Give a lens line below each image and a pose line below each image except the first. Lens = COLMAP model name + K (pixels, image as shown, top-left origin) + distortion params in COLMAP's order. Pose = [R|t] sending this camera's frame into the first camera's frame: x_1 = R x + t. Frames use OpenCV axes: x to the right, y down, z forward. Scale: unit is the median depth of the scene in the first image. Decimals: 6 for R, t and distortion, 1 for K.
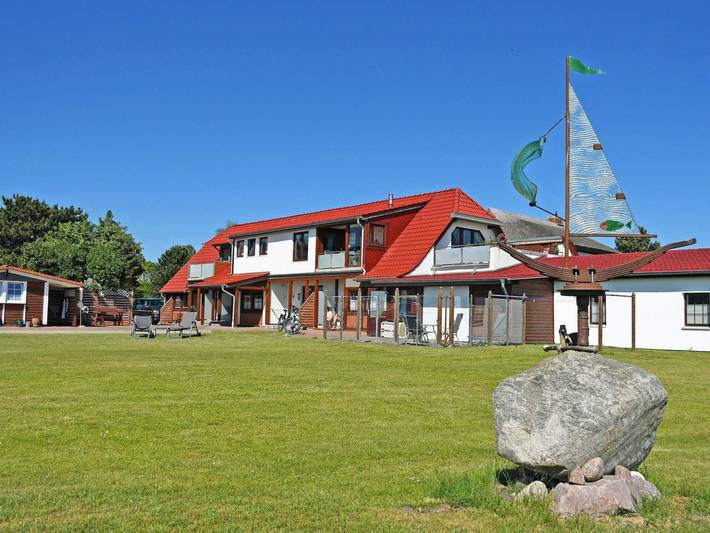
lens RADIAL K [[656.0, 0, 355.0], [0, 656.0, 266.5], [0, 0, 1]] dist [-0.128492, 0.005417]
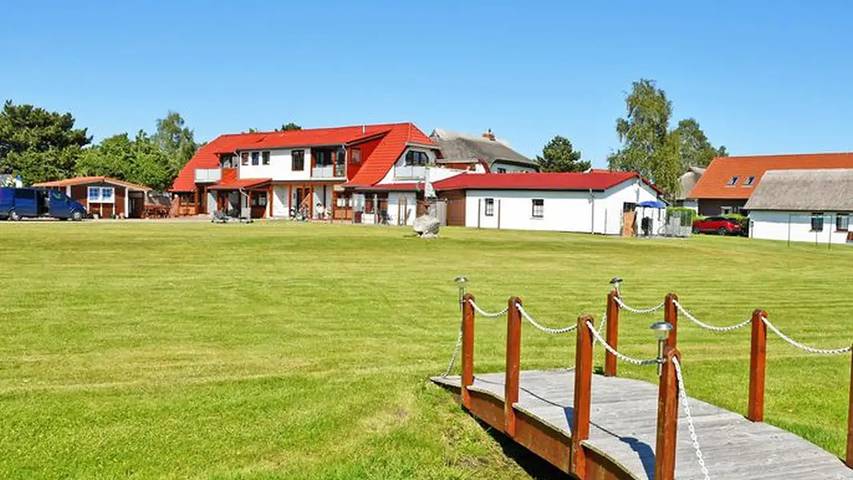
lens RADIAL K [[657.8, 0, 426.5], [0, 657.8, 240.0], [0, 0, 1]] dist [-0.163833, -0.000551]
pose [[0.983563, -0.003957, 0.180520, -0.072757], [-0.017472, 0.992983, 0.116963, -0.032722], [-0.179716, -0.118194, 0.976592, -0.465823]]
